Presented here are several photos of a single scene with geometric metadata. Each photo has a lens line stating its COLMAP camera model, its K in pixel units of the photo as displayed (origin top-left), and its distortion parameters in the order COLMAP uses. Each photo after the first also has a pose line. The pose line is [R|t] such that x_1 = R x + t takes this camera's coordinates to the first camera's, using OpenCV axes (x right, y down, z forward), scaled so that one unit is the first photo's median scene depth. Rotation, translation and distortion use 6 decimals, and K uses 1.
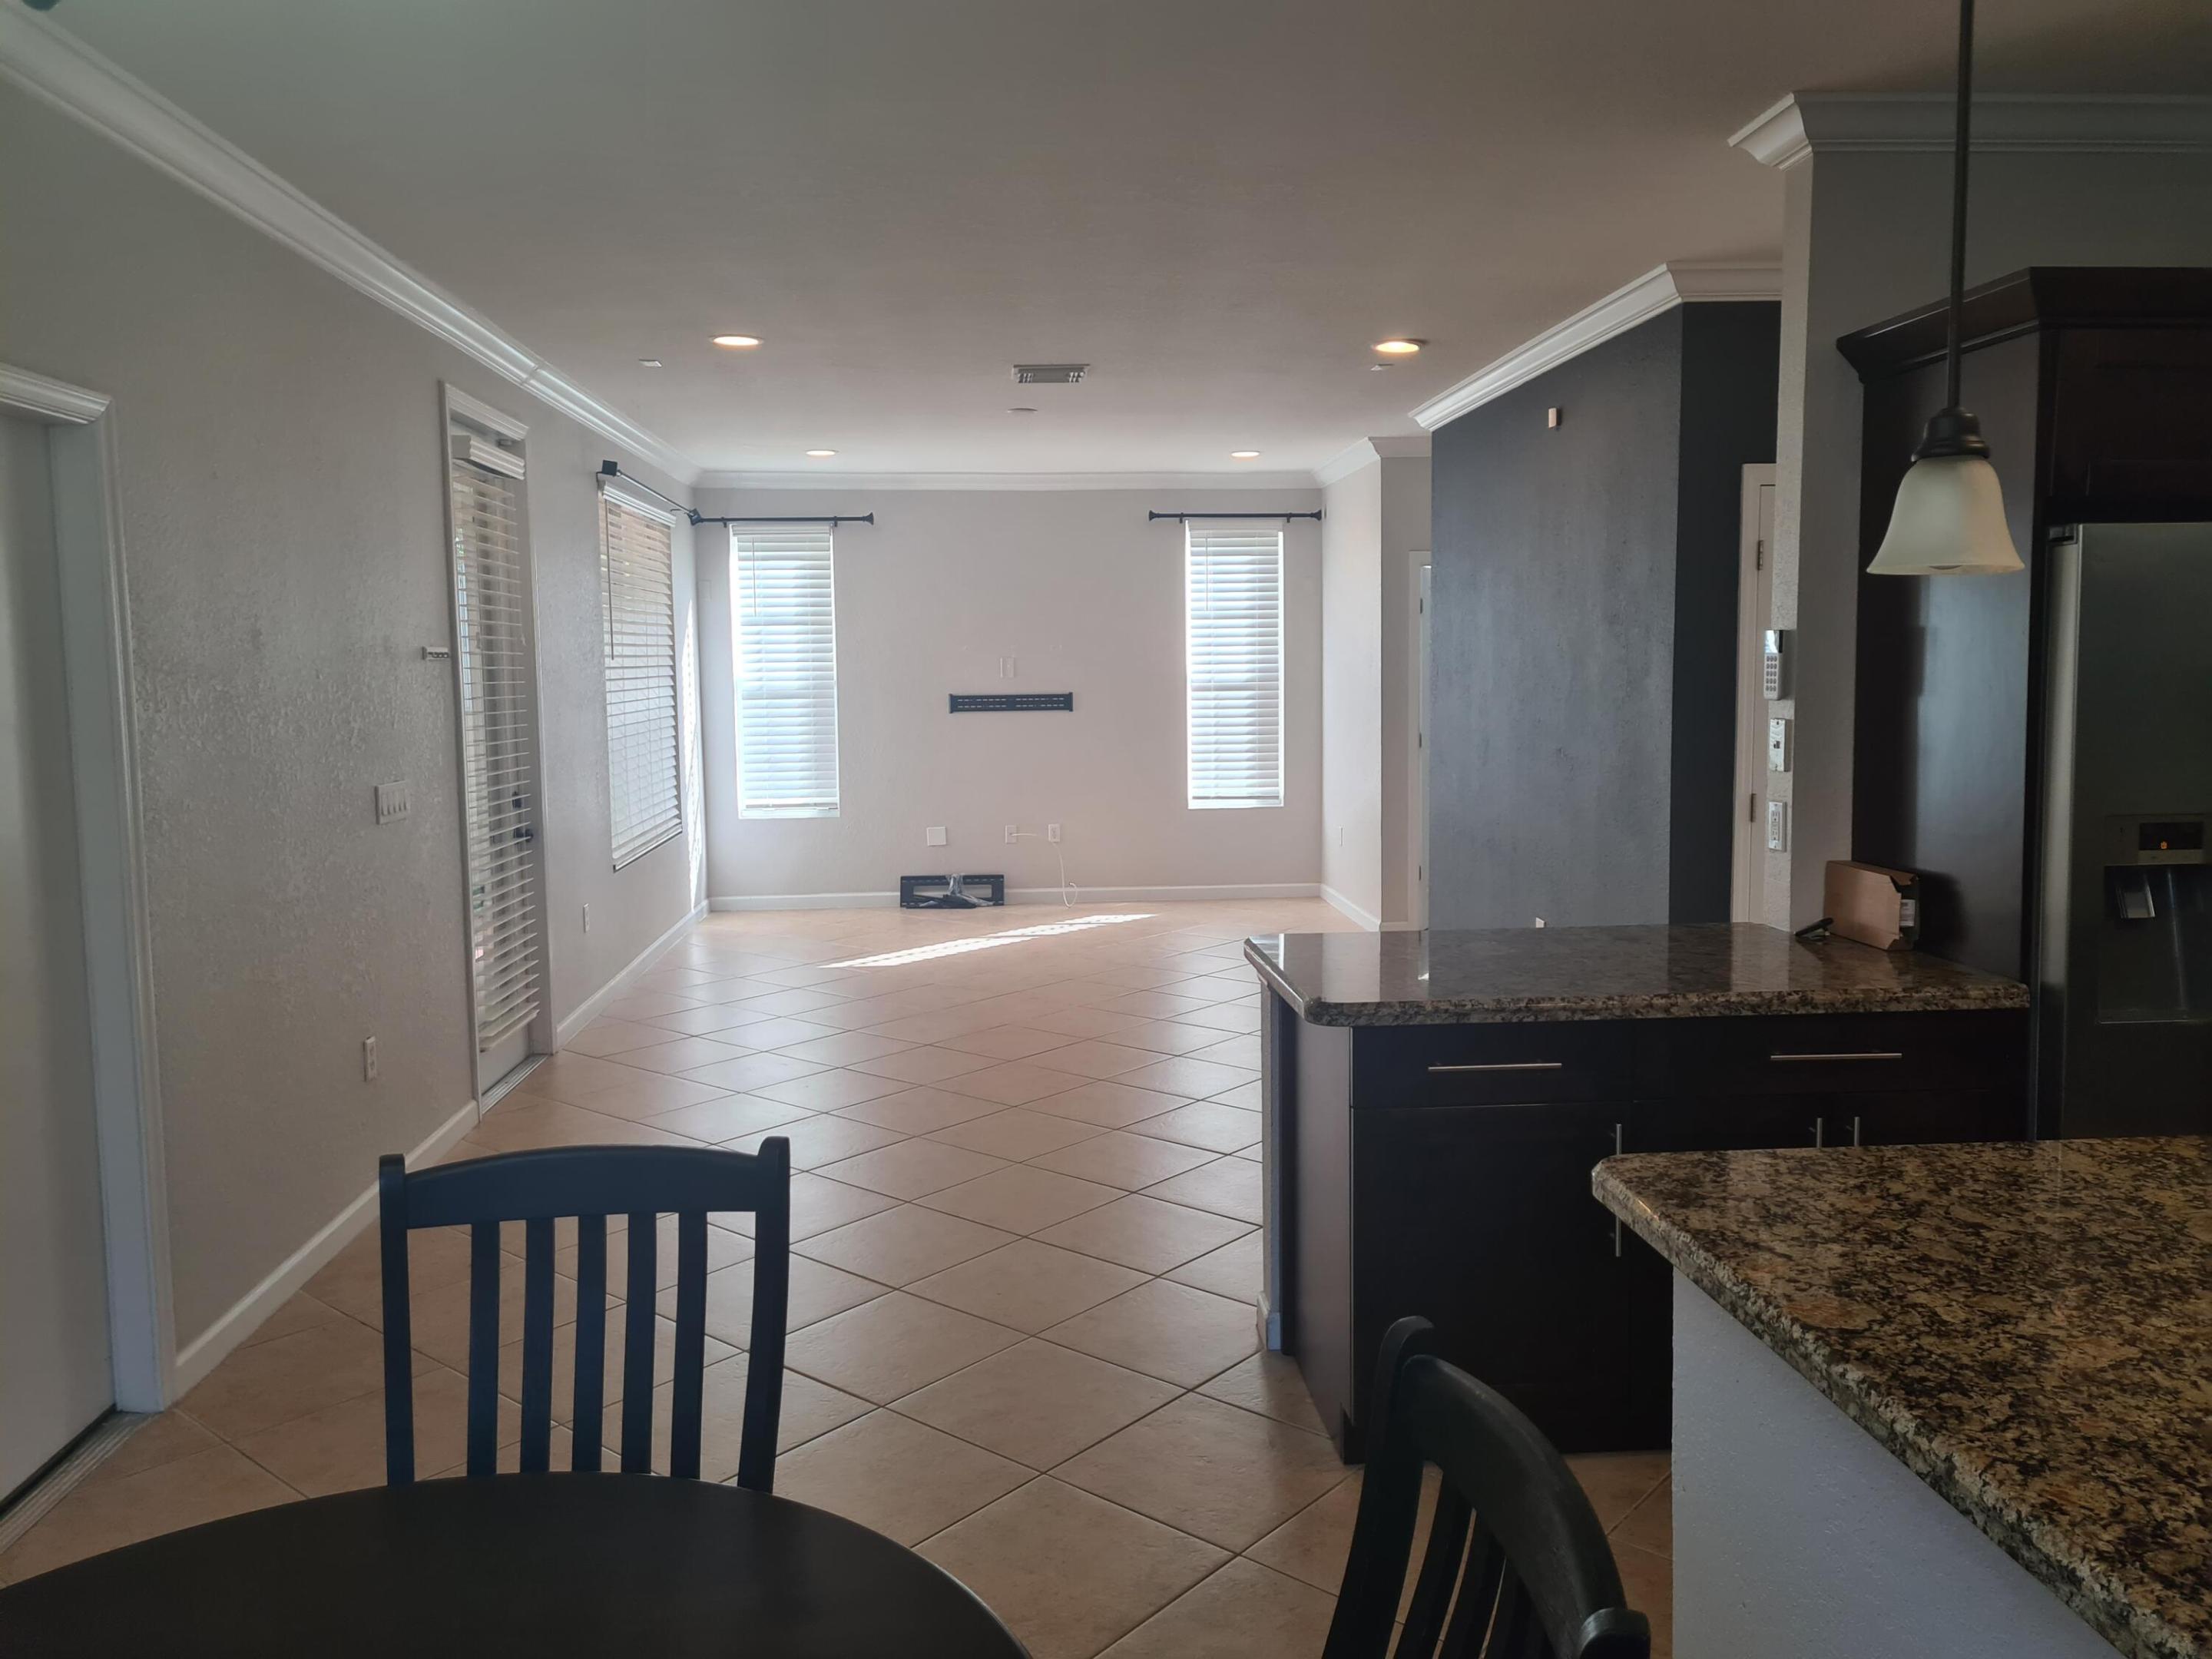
lens RADIAL K [[1673.9, 0, 1109.6], [0, 1673.9, 822.6], [0, 0, 1]] dist [0.062334, -0.040271]
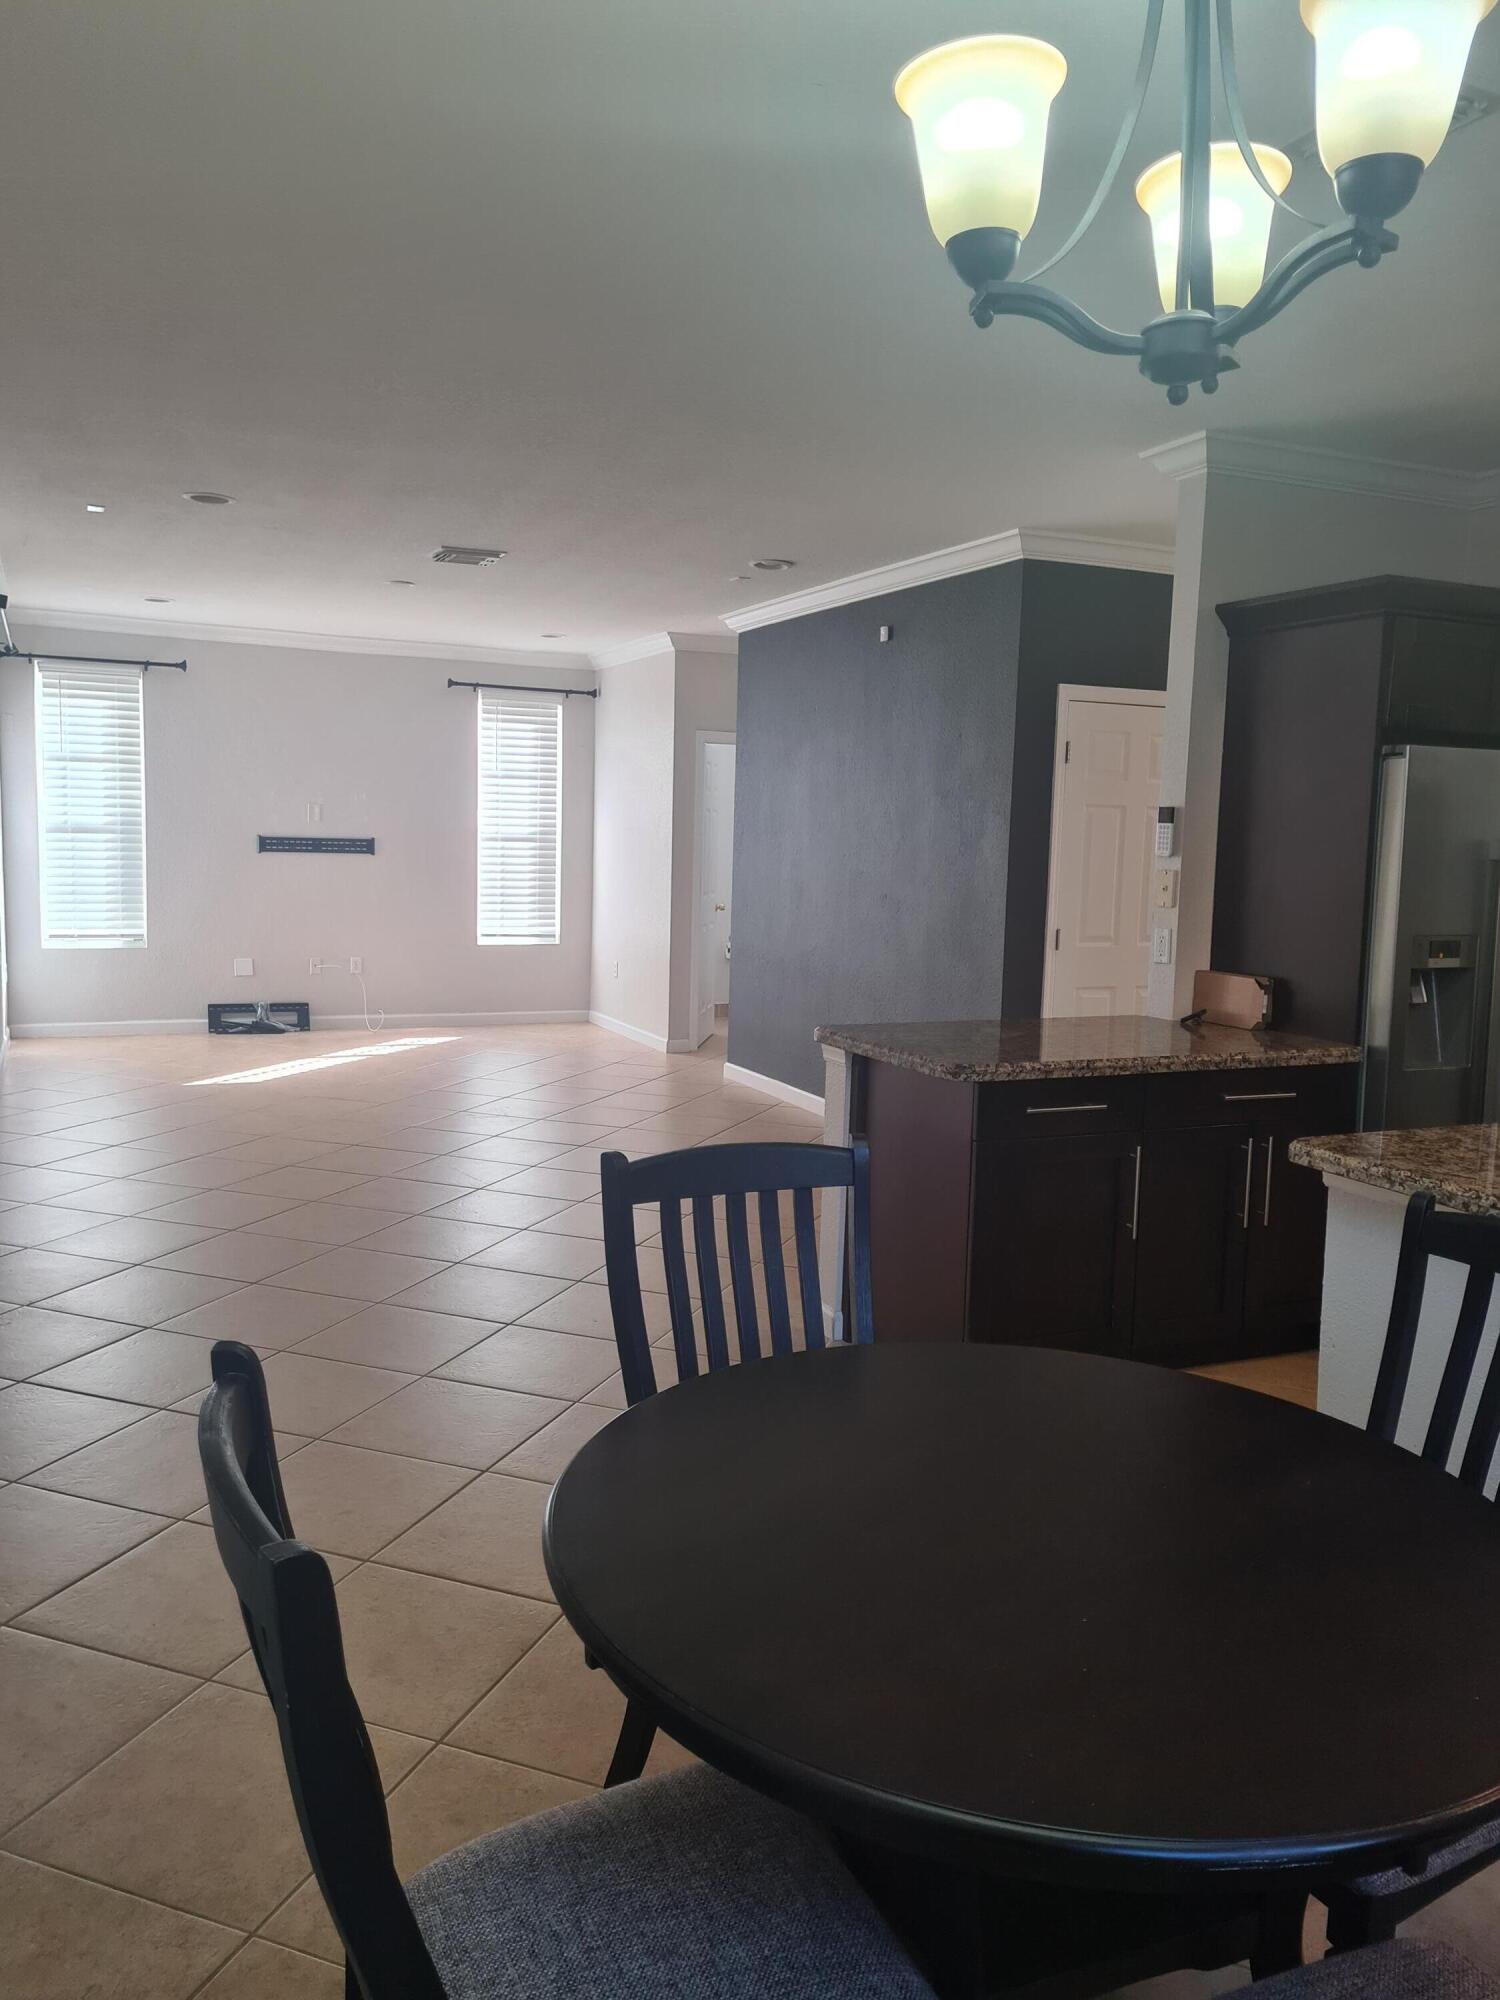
lens RADIAL K [[1513.5, 0, 746.0], [0, 1513.5, 999.6], [0, 0, 1]] dist [0.062334, -0.040271]
pose [[0.941087, 0.000370, 0.338165, -0.134496], [-0.006752, 0.999821, 0.017696, 0.009968], [-0.338097, -0.018937, 0.940921, -0.030176]]
